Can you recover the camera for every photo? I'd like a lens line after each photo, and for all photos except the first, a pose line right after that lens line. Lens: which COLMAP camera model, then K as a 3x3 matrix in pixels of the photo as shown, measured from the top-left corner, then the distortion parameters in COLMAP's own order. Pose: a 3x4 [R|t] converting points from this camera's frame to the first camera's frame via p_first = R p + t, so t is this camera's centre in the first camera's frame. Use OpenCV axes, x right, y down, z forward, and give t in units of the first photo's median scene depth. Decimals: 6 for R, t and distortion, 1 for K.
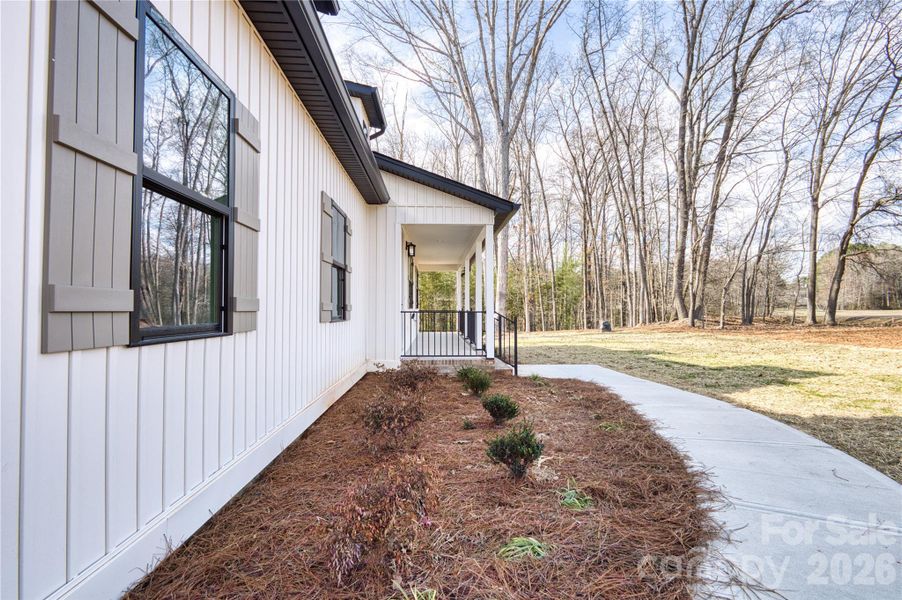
lens RADIAL K [[417.7, 0, 451.0], [0, 417.7, 300.0], [0, 0, 1]] dist [-0.003424, -0.001380]
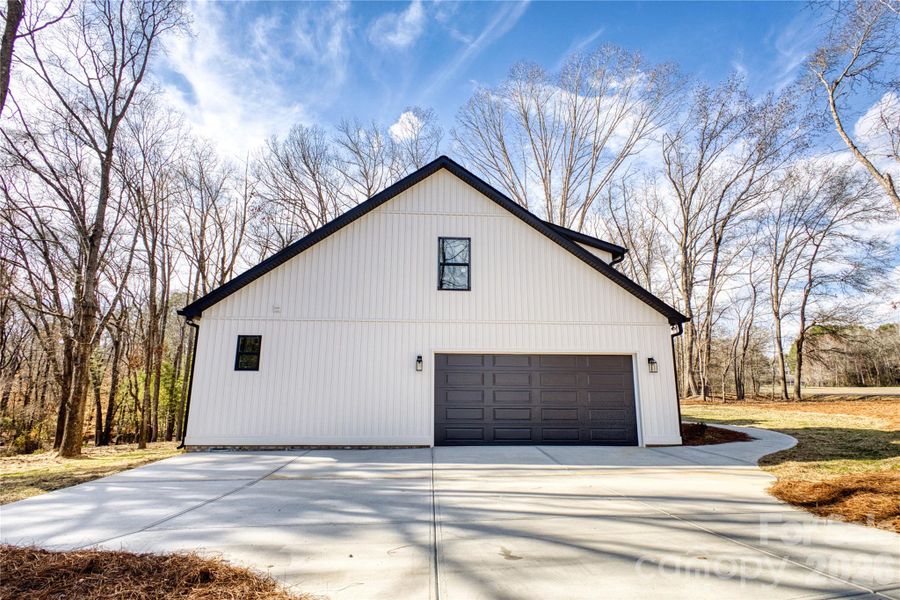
lens RADIAL K [[416.8, 0, 450.0], [0, 416.8, 300.0], [0, 0, 1]] dist [-0.003424, -0.001380]
pose [[0.999684, 0.009824, 0.023159, -0.324477], [-0.005640, 0.984680, -0.174281, -0.025247], [-0.024516, 0.174096, 0.984424, -0.439362]]
